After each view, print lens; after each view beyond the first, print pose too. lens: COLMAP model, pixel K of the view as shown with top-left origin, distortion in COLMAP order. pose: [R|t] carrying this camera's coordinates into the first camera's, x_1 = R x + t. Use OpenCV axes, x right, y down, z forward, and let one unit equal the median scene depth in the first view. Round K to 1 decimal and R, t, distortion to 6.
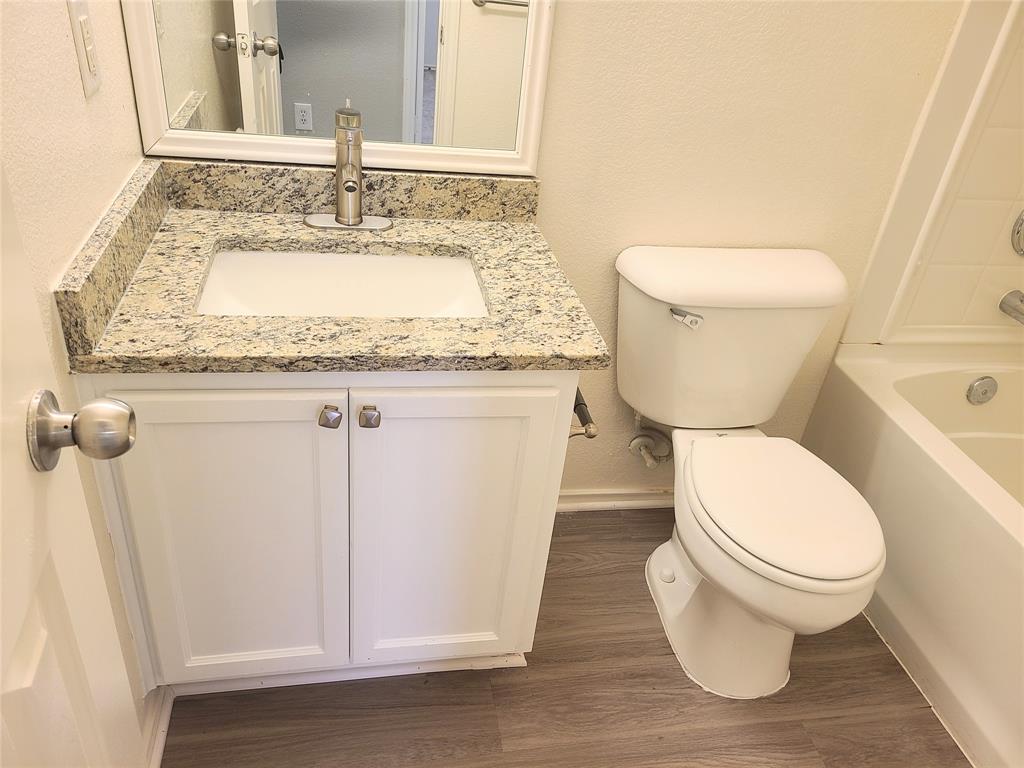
lens RADIAL K [[779.1, 0, 508.3], [0, 779.1, 379.0], [0, 0, 1]] dist [0.046616, -0.026490]
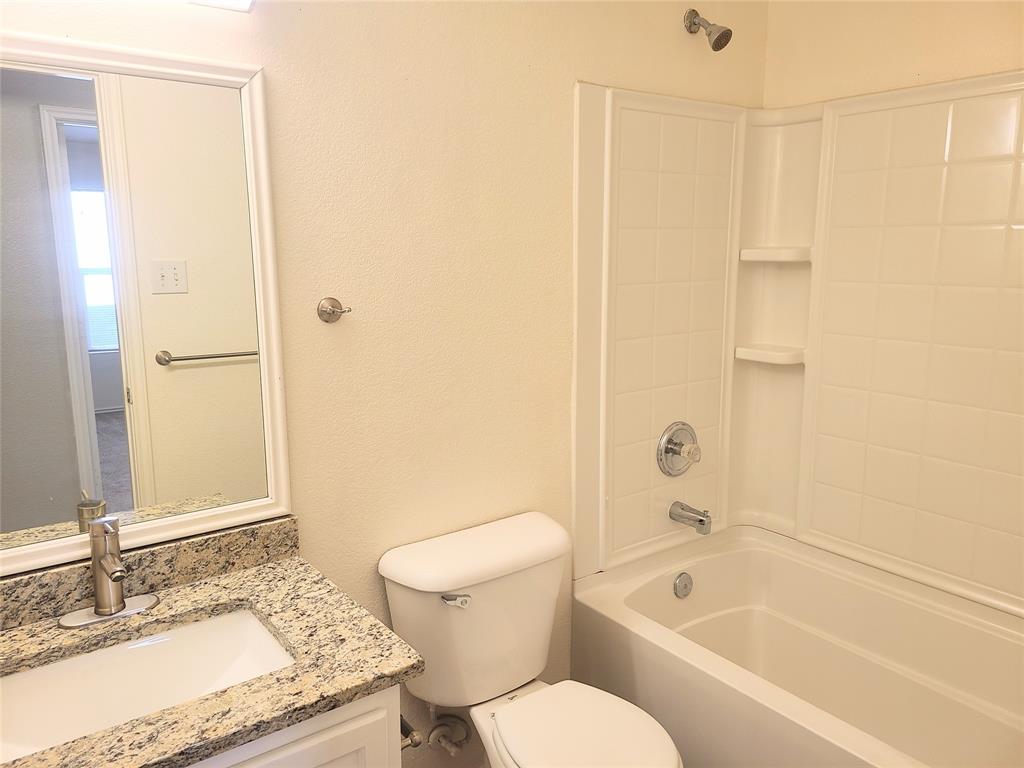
lens RADIAL K [[779.1, 0, 508.3], [0, 779.1, 379.0], [0, 0, 1]] dist [0.046616, -0.026490]
pose [[0.894266, -0.184786, 0.407605, -0.108509], [0.313609, 0.908502, -0.276176, -0.036876], [-0.319277, 0.374803, 0.870394, -0.115784]]
